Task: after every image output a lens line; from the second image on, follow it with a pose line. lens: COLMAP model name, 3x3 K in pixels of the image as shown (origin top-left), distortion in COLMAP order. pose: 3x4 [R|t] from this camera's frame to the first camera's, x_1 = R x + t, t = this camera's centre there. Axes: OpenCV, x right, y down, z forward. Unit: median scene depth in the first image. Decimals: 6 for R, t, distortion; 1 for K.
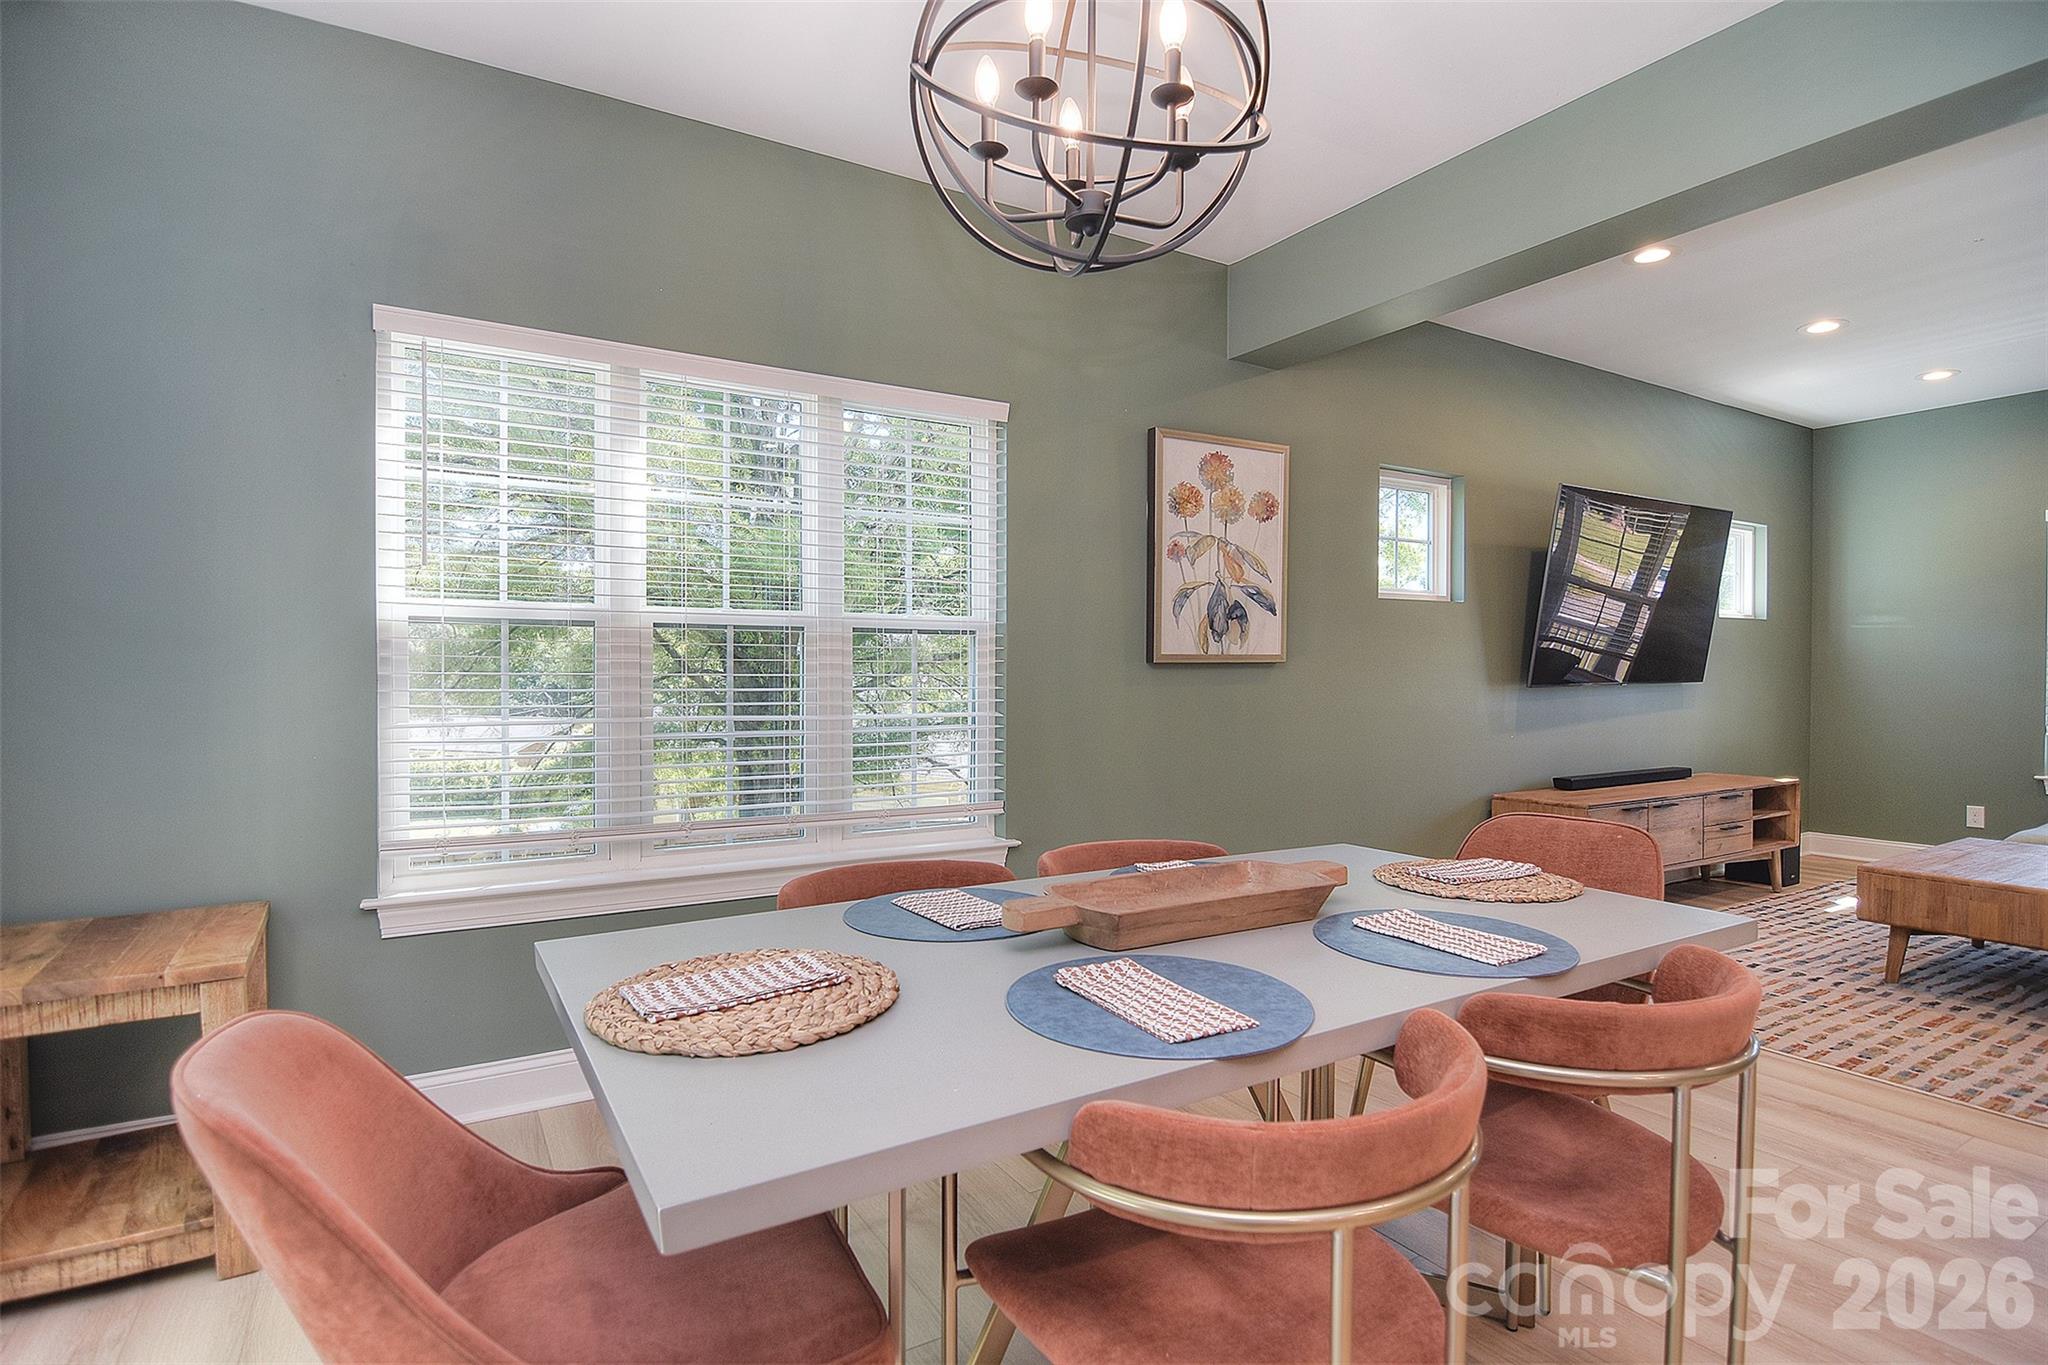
lens RADIAL K [[1001.1, 0, 1015.2], [0, 1001.1, 679.2], [0, 0, 1]] dist [0.001499, -0.011833]
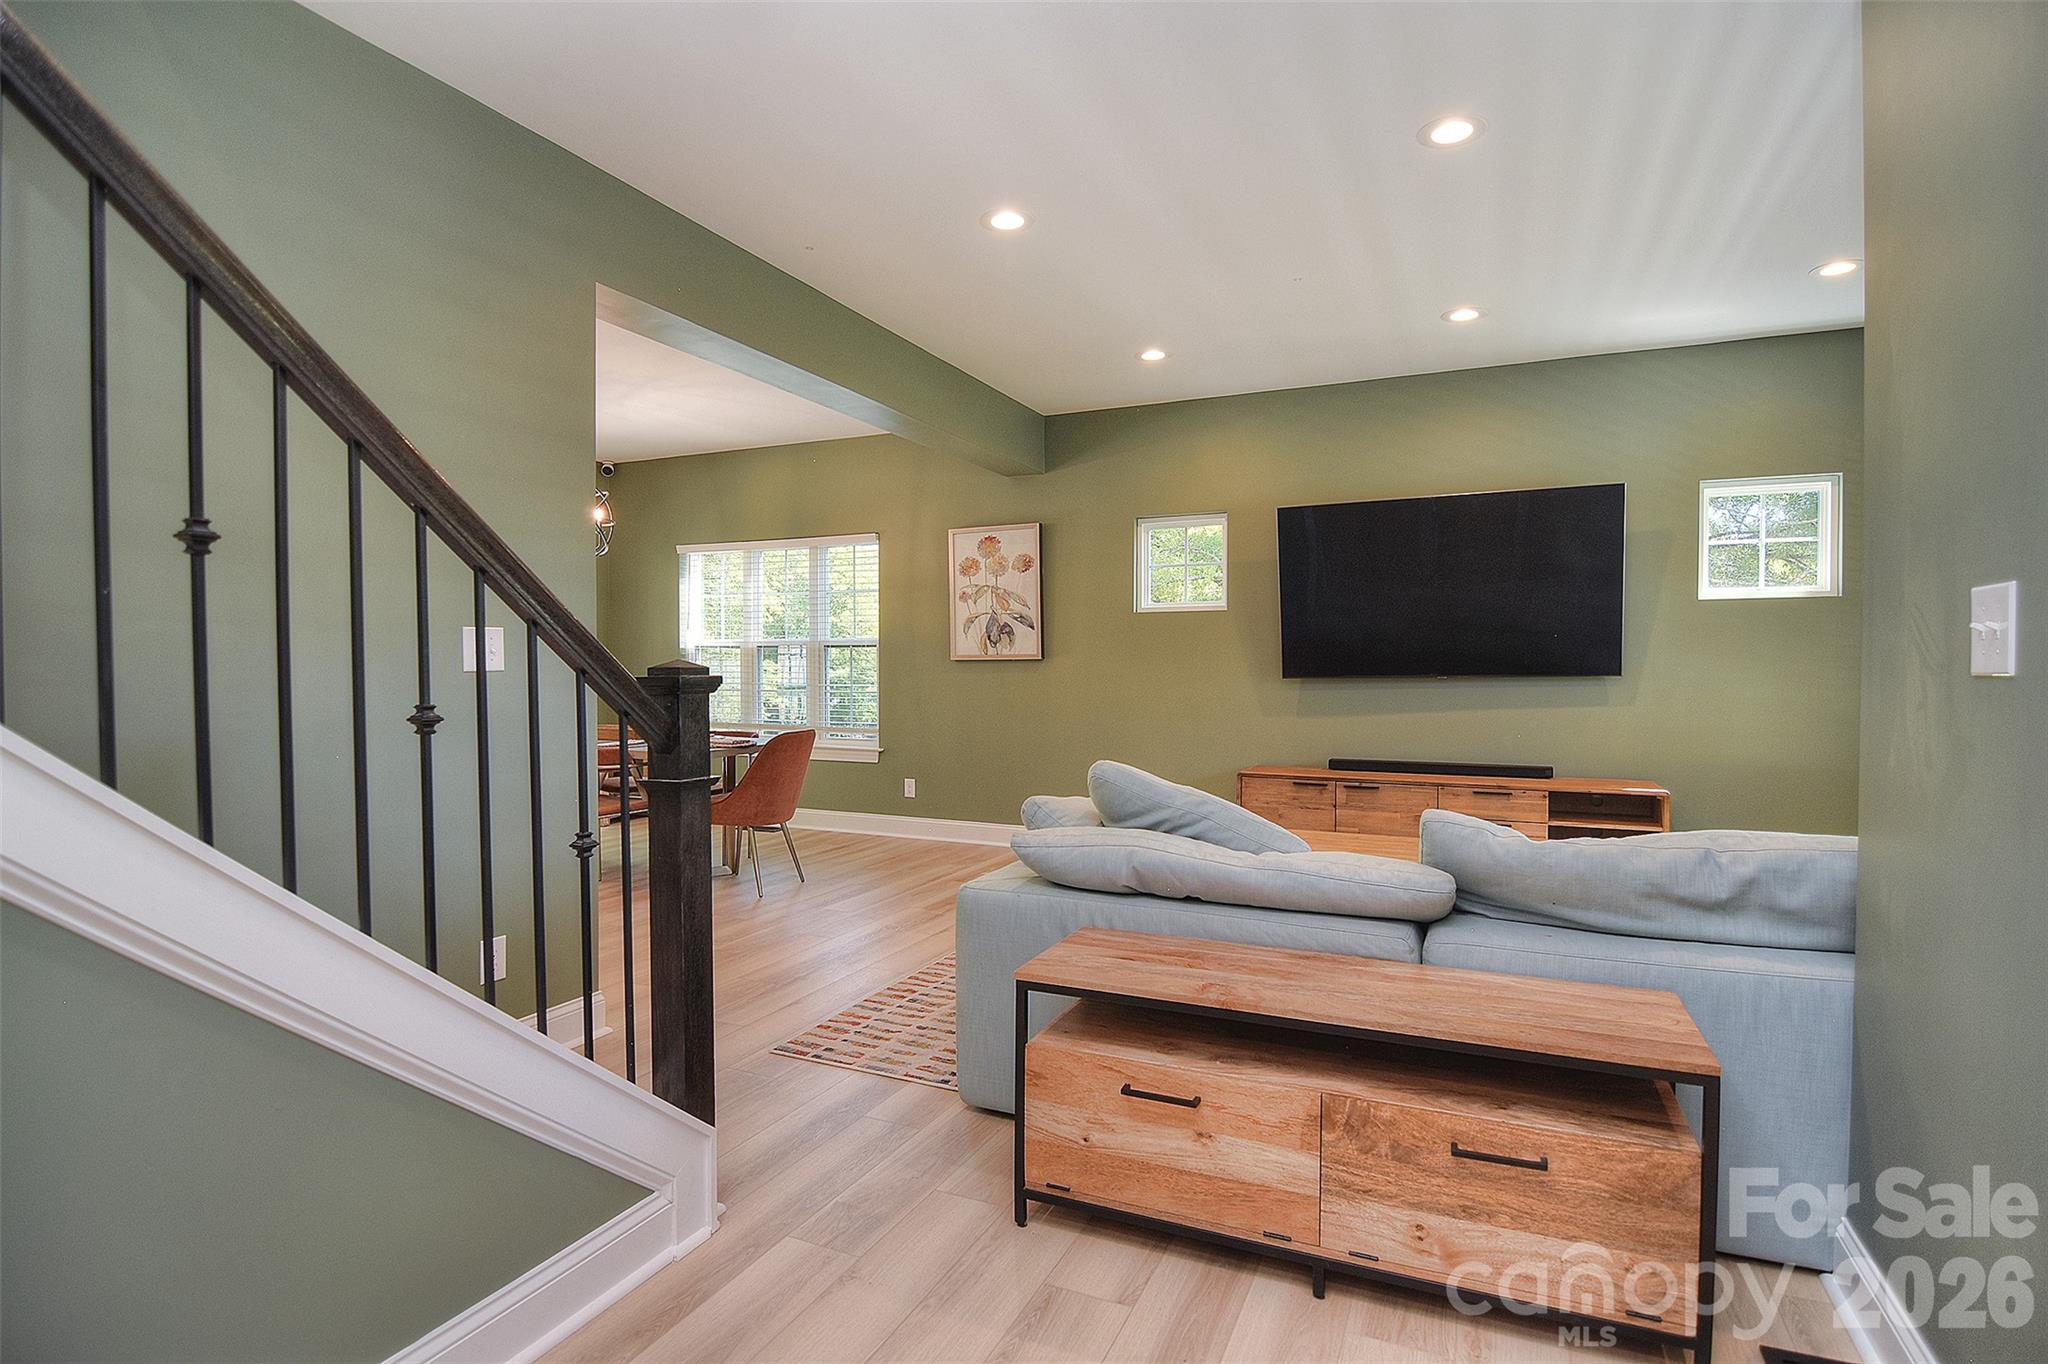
lens RADIAL K [[1008.8, 0, 1032.2], [0, 1008.8, 681.8], [0, 0, 1]] dist [-0.001696, -0.014215]
pose [[0.577724, 0.012722, -0.816133, 1.625128], [-0.008260, 0.999918, 0.009740, 0.002902], [0.816190, 0.001114, 0.577782, 0.075021]]
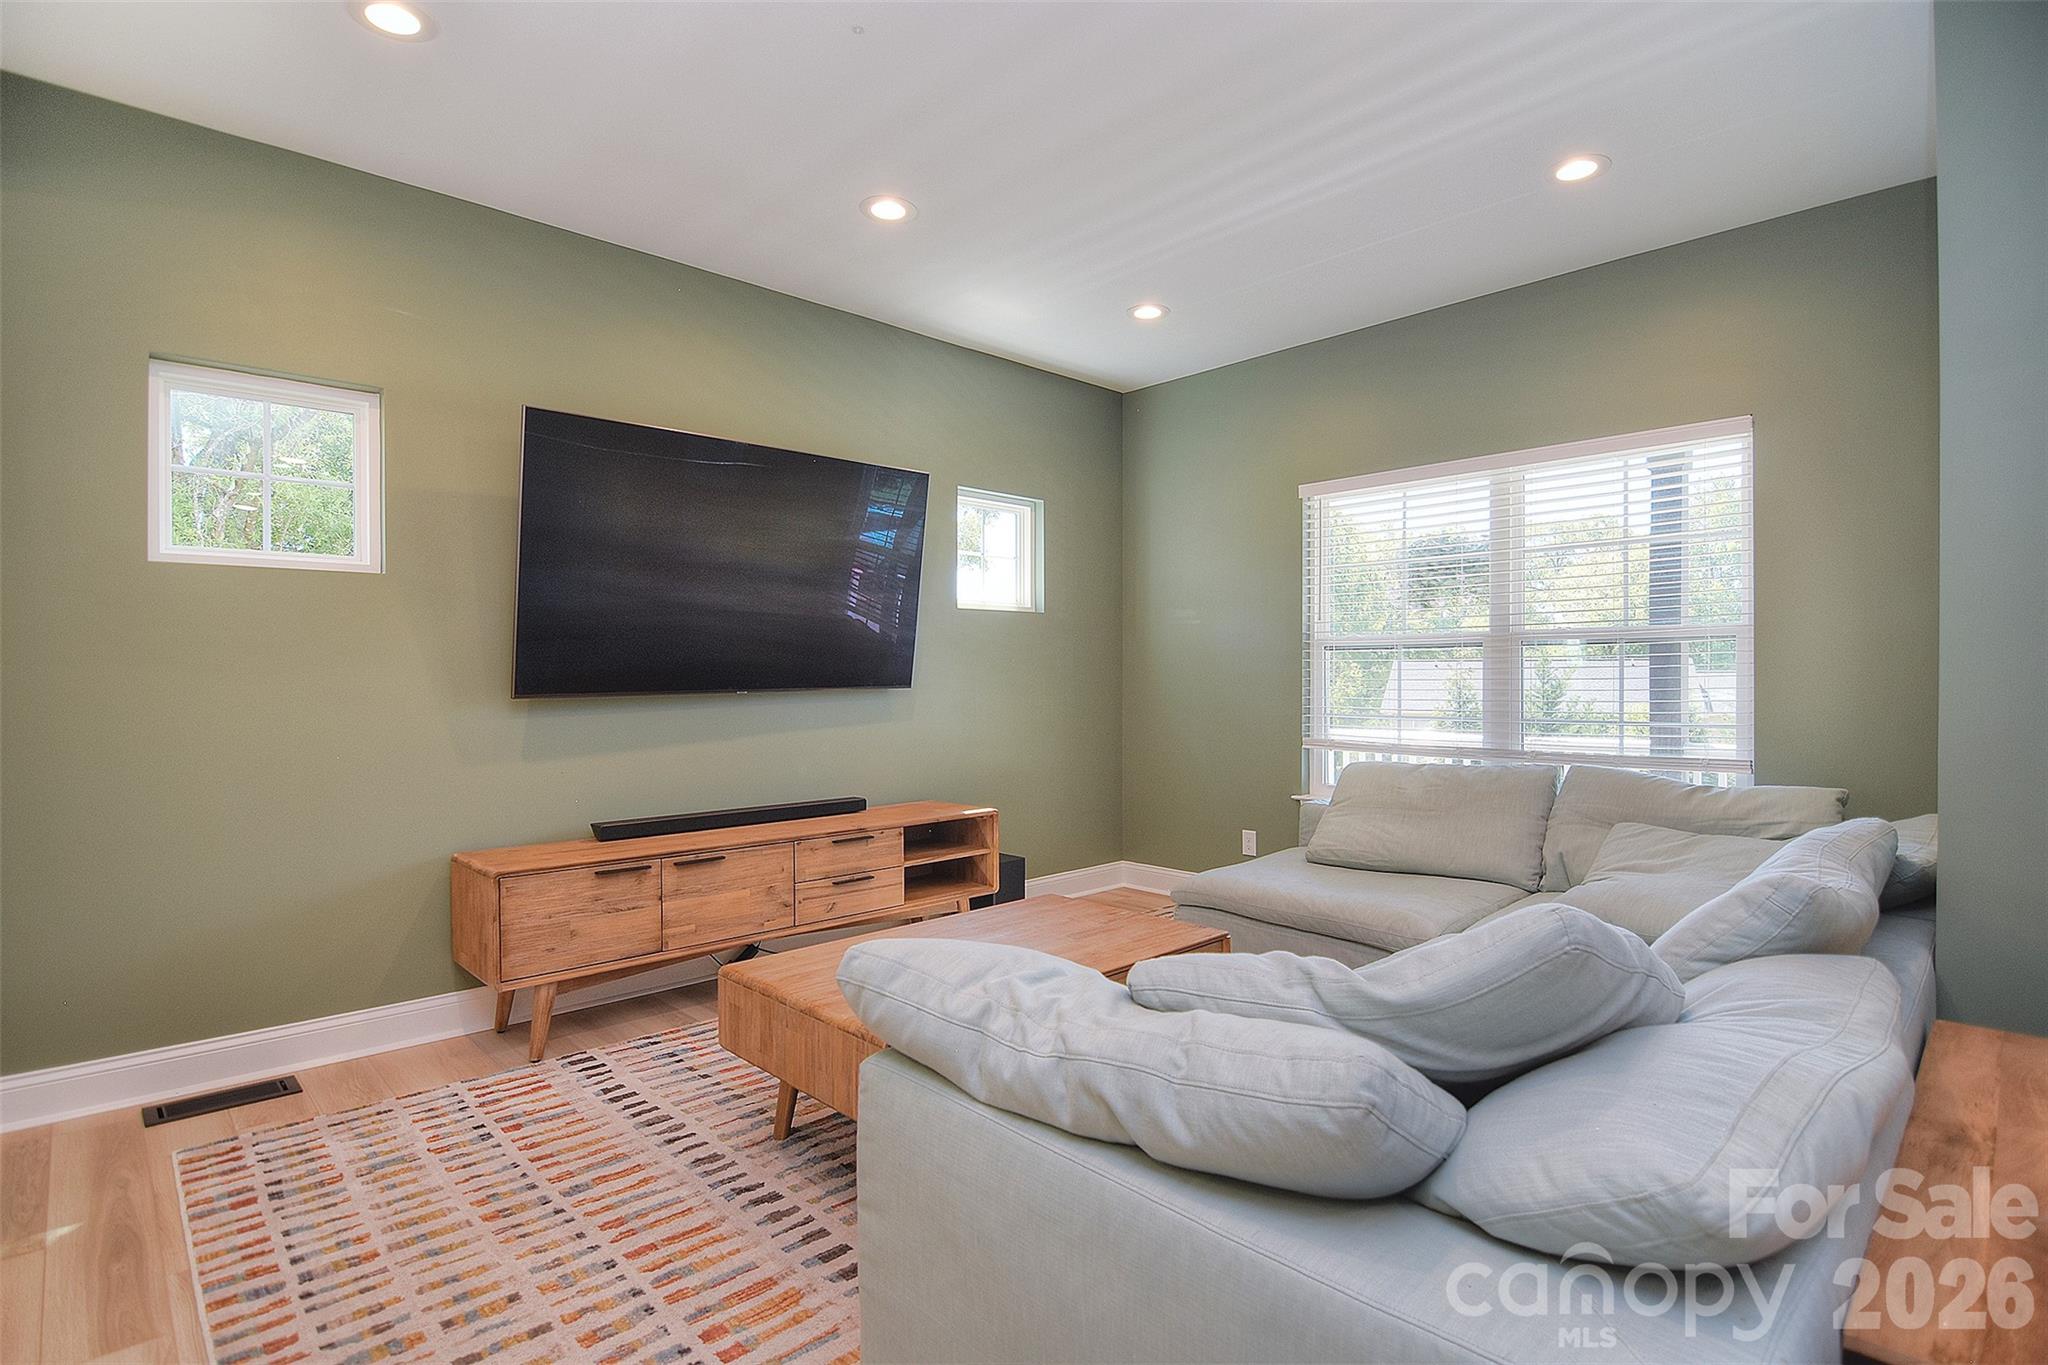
lens RADIAL K [[1001.1, 0, 1015.2], [0, 1001.1, 679.2], [0, 0, 1]] dist [0.001499, -0.011833]
pose [[0.975370, -0.004025, 0.220540, 0.861644], [0.005140, 0.999977, -0.004484, -0.000893], [-0.220517, 0.005507, 0.975368, 0.292243]]
